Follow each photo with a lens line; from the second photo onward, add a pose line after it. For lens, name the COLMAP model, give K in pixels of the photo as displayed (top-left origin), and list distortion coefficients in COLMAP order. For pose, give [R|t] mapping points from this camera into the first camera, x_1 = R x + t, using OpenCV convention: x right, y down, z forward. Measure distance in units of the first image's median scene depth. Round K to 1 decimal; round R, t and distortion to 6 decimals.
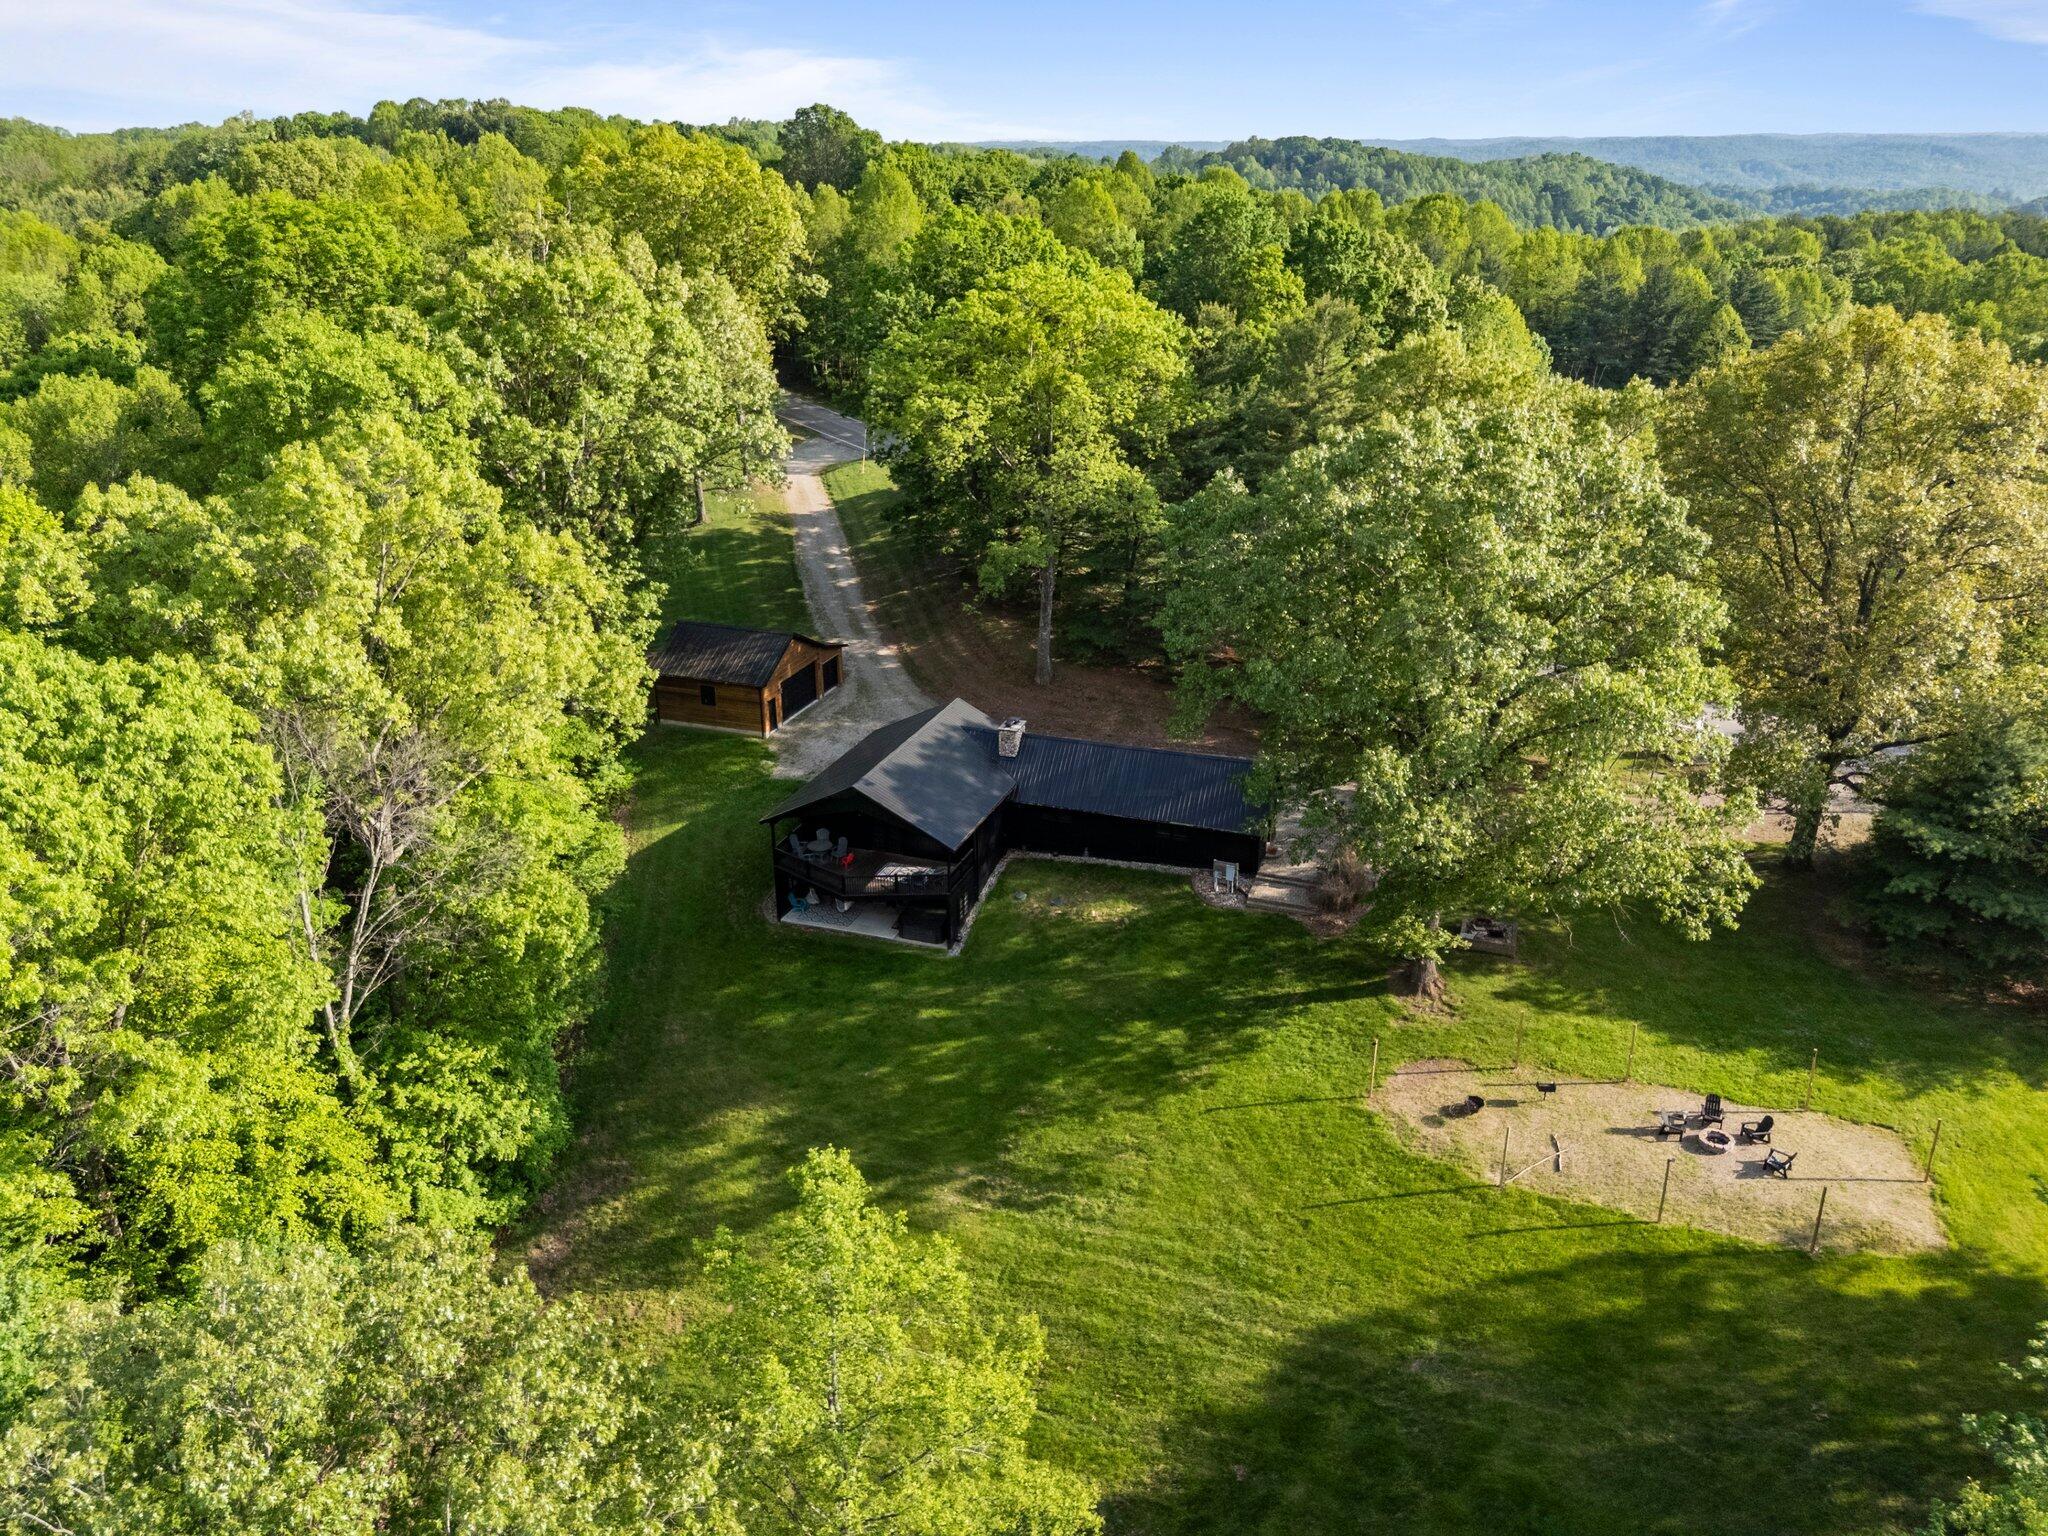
lens RADIAL K [[1443.8, 0, 1024.0], [0, 1443.8, 768.0], [0, 0, 1]] dist [0.055159, -0.001973]
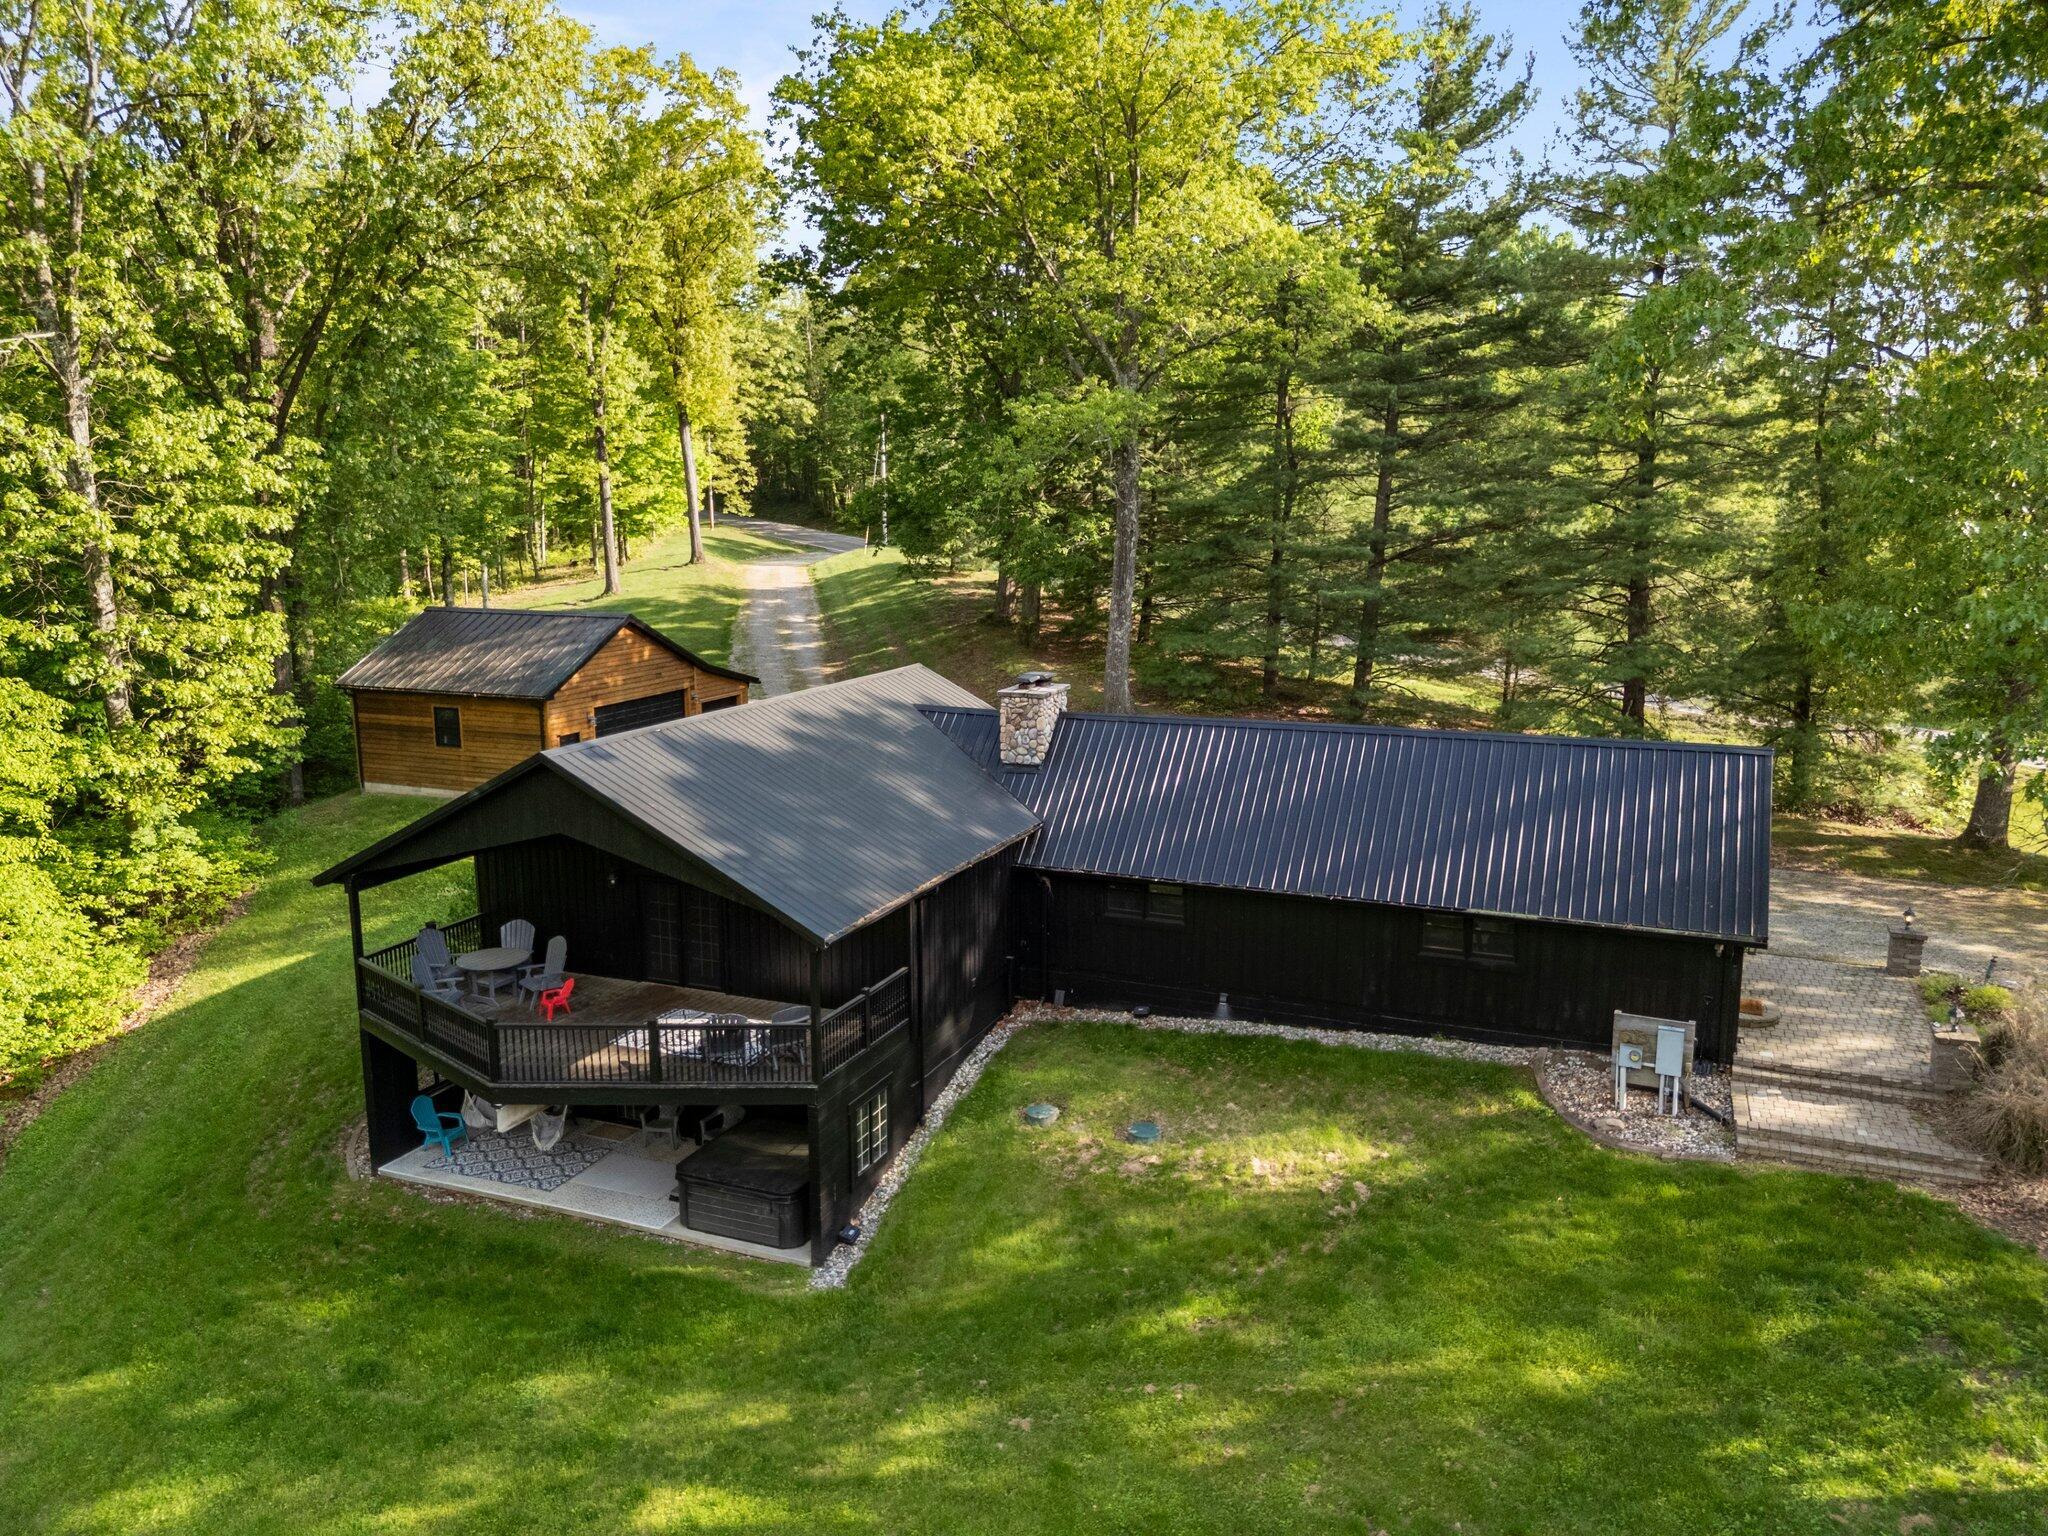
lens RADIAL K [[1451.5, 0, 1024.0], [0, 1451.5, 768.0], [0, 0, 1]] dist [0.025093, -0.000666]
pose [[0.998314, 0.007946, -0.057491, 0.012777], [-0.019938, 0.977250, -0.211149, 0.080445], [0.054505, 0.211940, 0.975762, 0.630392]]
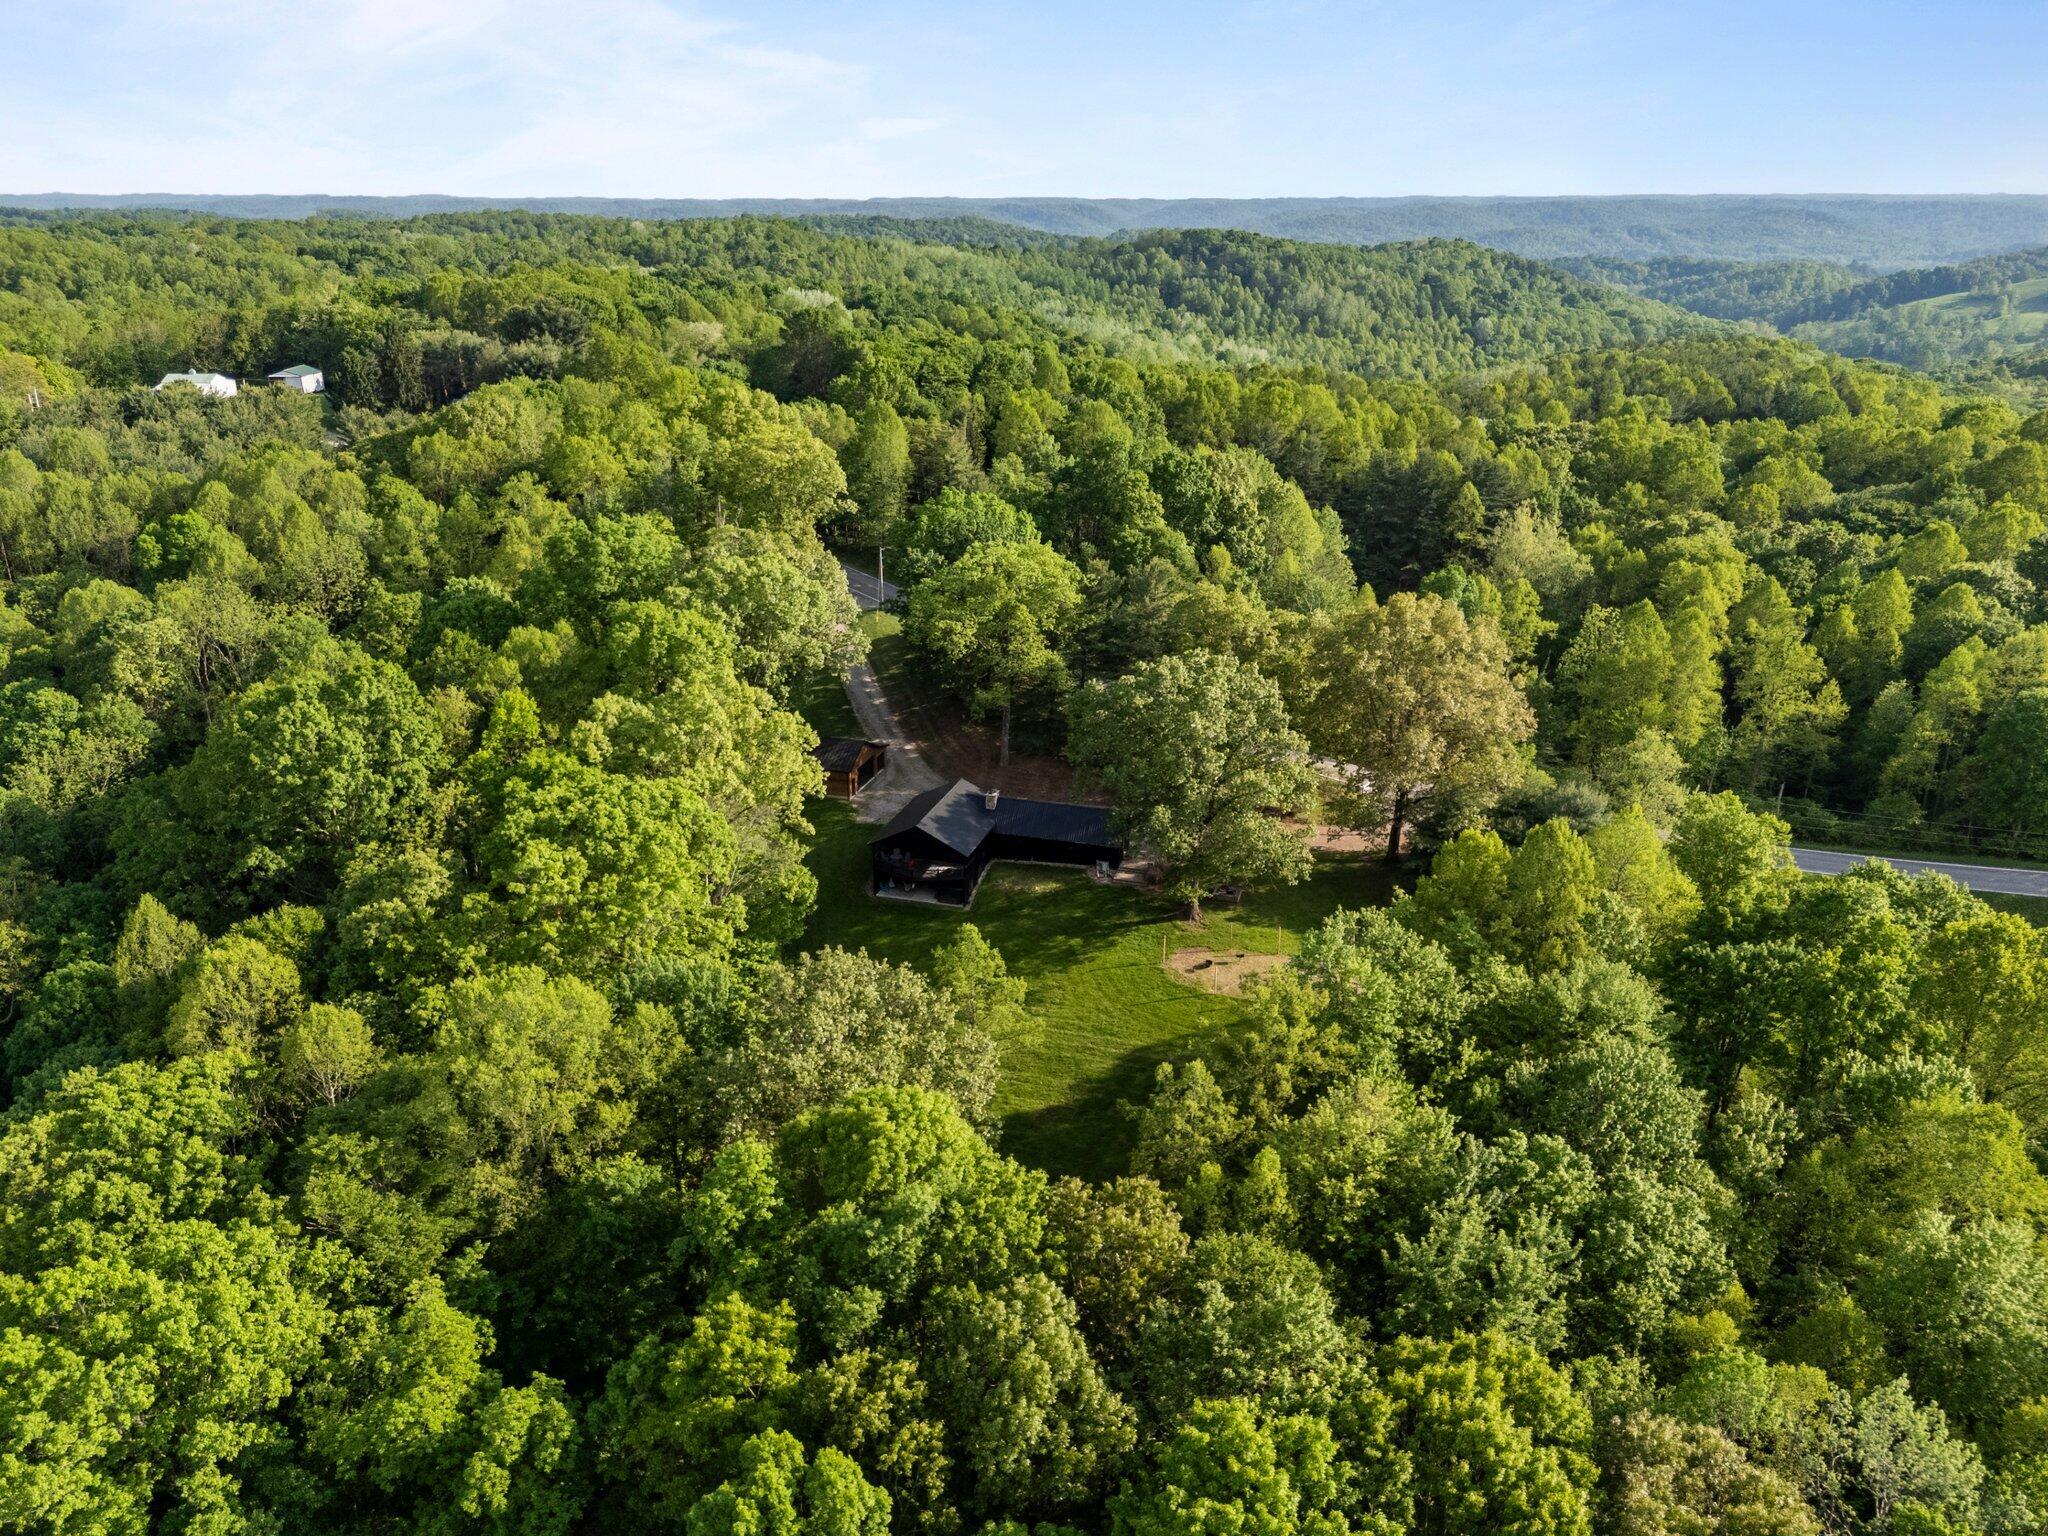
lens RADIAL K [[1443.8, 0, 1024.0], [0, 1443.8, 768.0], [0, 0, 1]] dist [0.055159, -0.001973]
pose [[0.998730, -0.012463, 0.048825, -0.061898], [0.013892, 0.999481, -0.029051, -0.007198], [-0.048438, 0.029692, 0.998385, -0.952545]]
